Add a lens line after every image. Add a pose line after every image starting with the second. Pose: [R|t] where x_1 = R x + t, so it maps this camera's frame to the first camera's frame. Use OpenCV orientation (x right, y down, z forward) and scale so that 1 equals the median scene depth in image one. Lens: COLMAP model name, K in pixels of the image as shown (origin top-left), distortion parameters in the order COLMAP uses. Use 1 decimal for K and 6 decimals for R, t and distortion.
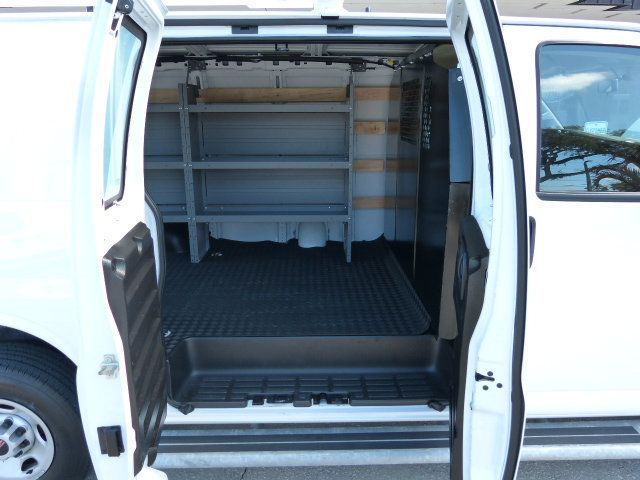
lens RADIAL K [[477.6, 0, 320.0], [0, 477.6, 240.0], [0, 0, 1]] dist [-0.042286, 0.034193]
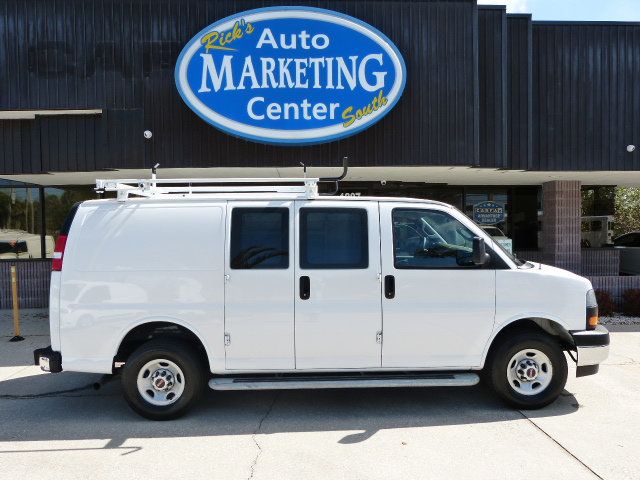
lens RADIAL K [[477.6, 0, 320.0], [0, 477.6, 240.0], [0, 0, 1]] dist [-0.042286, 0.034193]
pose [[0.999972, -0.004716, 0.005747, 0.030006], [0.005993, 0.968784, -0.247832, 0.214055], [-0.004399, 0.247860, 0.968786, -0.806998]]
